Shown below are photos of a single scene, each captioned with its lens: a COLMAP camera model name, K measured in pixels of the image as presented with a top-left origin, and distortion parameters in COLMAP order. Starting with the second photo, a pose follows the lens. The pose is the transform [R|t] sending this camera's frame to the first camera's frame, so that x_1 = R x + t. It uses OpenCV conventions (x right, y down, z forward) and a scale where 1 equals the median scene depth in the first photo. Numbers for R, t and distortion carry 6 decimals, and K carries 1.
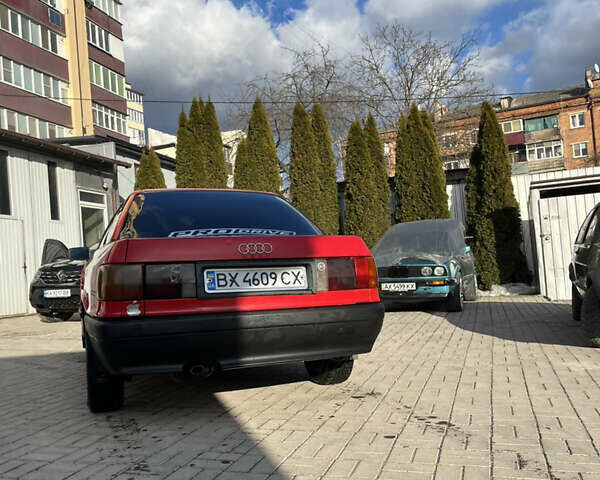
lens RADIAL K [[619.0, 0, 298.9], [0, 619.0, 244.4], [0, 0, 1]] dist [0.038101, 0.000000]
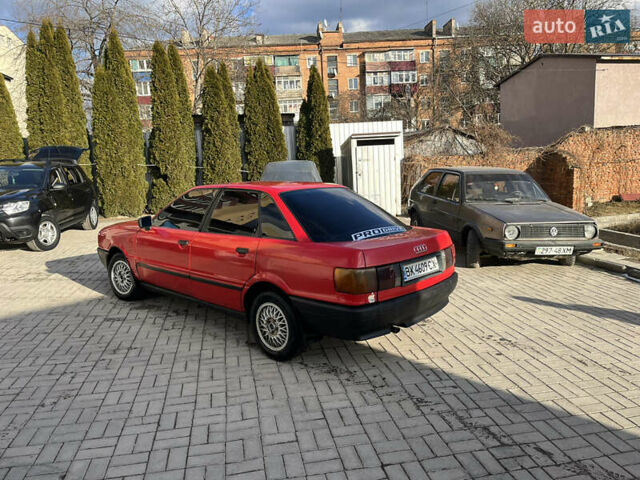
lens RADIAL K [[495.4, 0, 325.5], [0, 495.4, 239.9], [0, 0, 1]] dist [0.059224, -0.089411]
pose [[0.872886, -0.049714, 0.485384, -0.205702], [-0.043628, 0.982859, 0.179125, -0.053246], [-0.485969, -0.177532, 0.855755, 0.014227]]
